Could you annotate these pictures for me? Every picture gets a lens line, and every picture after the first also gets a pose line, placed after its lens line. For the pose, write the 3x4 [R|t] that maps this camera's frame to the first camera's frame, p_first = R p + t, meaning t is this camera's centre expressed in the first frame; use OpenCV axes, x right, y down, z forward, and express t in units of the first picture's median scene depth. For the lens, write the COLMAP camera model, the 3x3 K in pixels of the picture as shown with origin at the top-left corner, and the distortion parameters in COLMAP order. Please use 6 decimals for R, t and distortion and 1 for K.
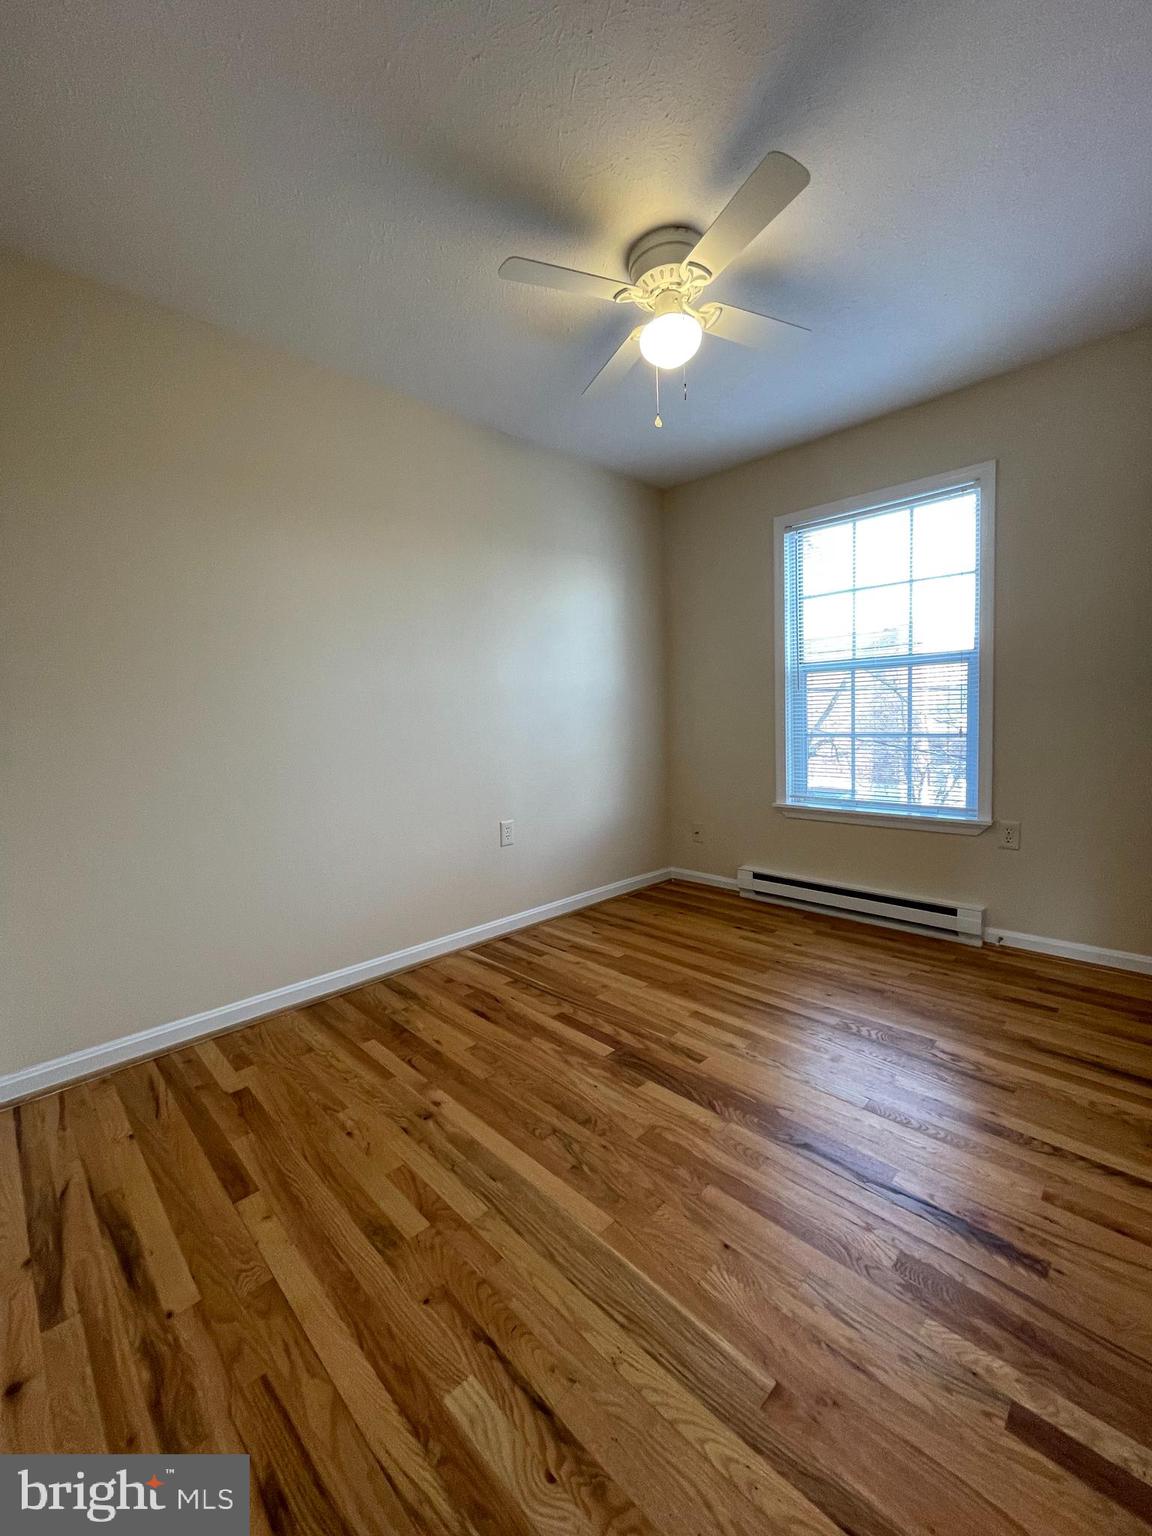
lens RADIAL K [[621.0, 0, 574.2], [0, 621.0, 765.6], [0, 0, 1]] dist [-0.006325, 0.005519]
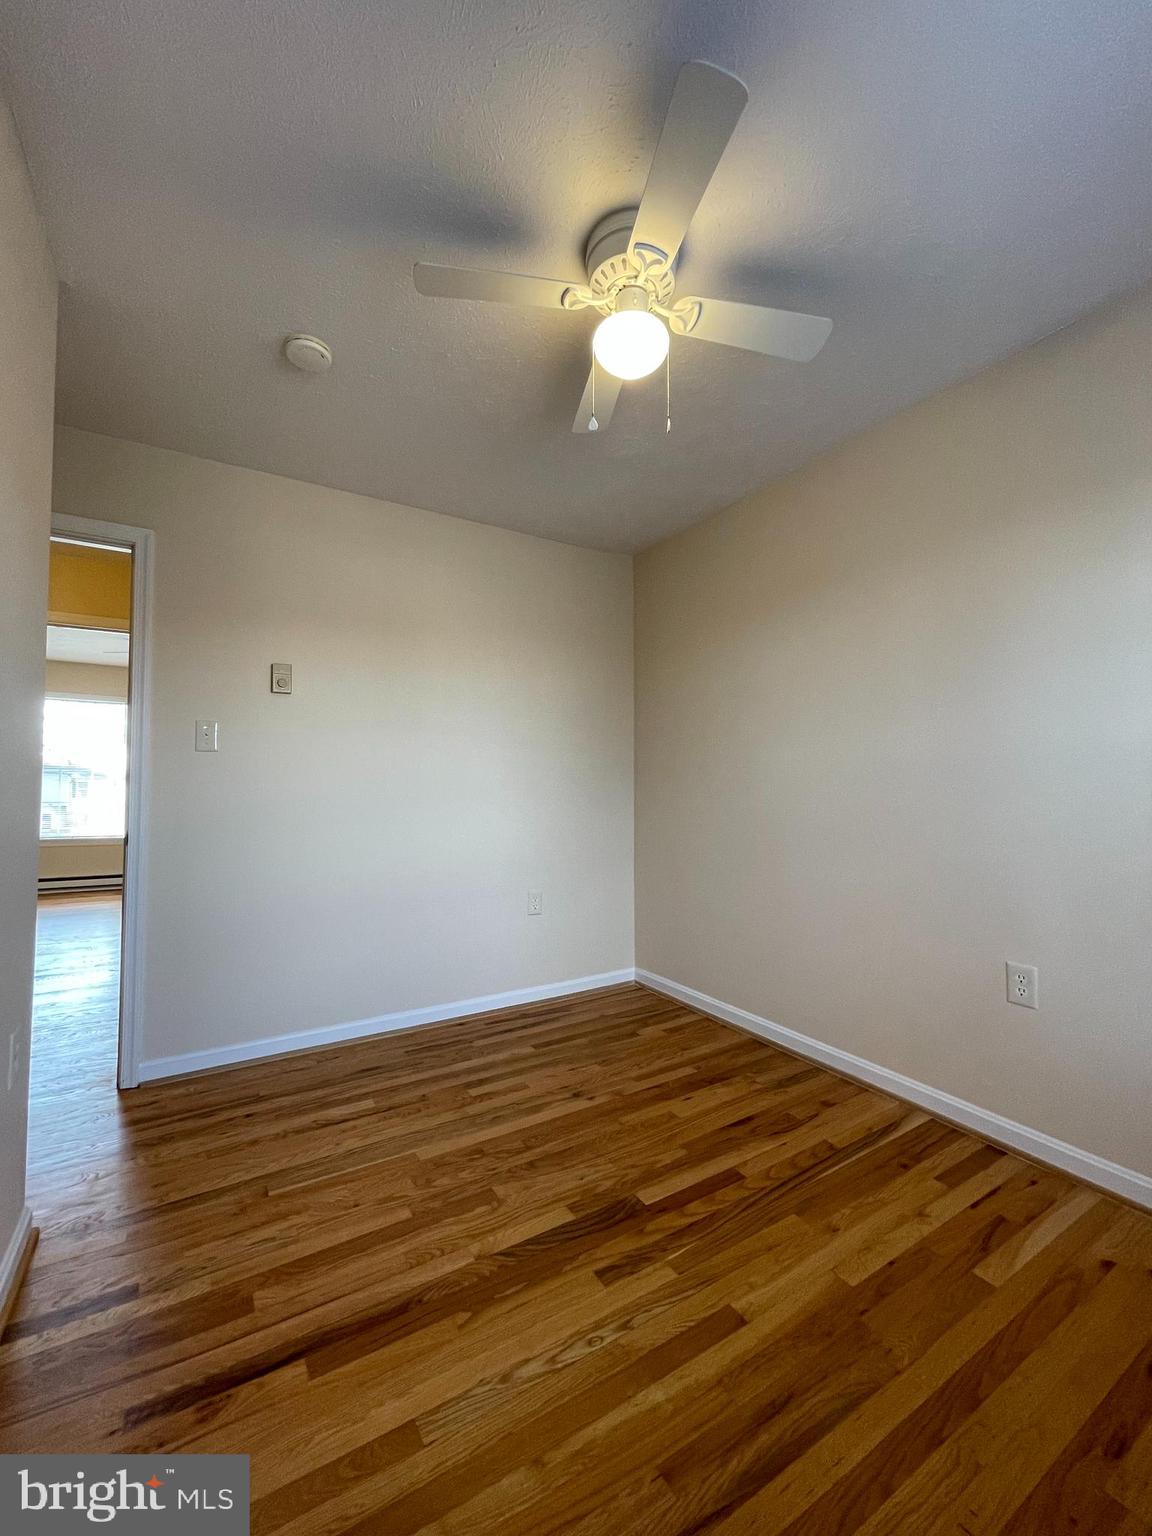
lens RADIAL K [[616.6, 0, 576.0], [0, 616.6, 768.0], [0, 0, 1]] dist [-0.002263, 0.000005]
pose [[-0.226993, -0.001245, -0.973896, 0.961535], [-0.070177, 0.997421, 0.015081, -0.136651], [0.971365, 0.071768, -0.226495, 1.146789]]
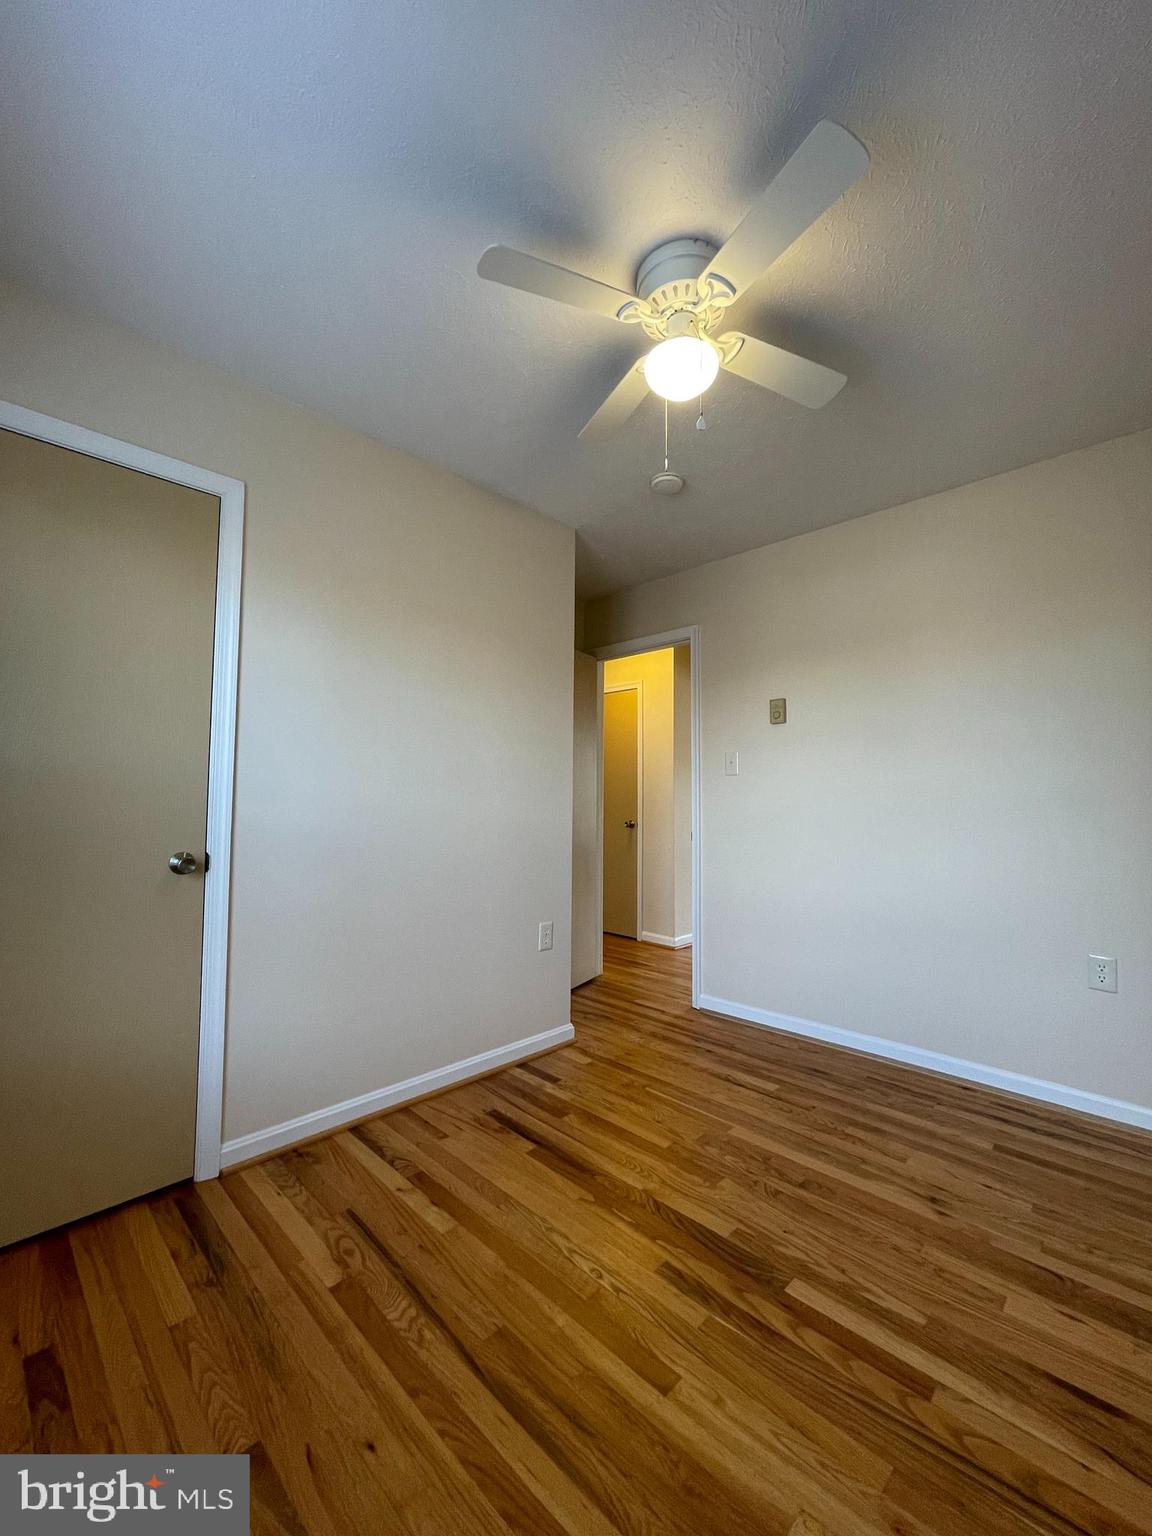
lens RADIAL K [[621.0, 0, 574.2], [0, 621.0, 765.6], [0, 0, 1]] dist [-0.006325, 0.005519]
pose [[-0.999534, 0.028229, -0.011656, 0.321699], [0.027999, 0.999419, 0.019453, -0.173074], [0.012198, 0.019118, -0.999743, 1.843724]]
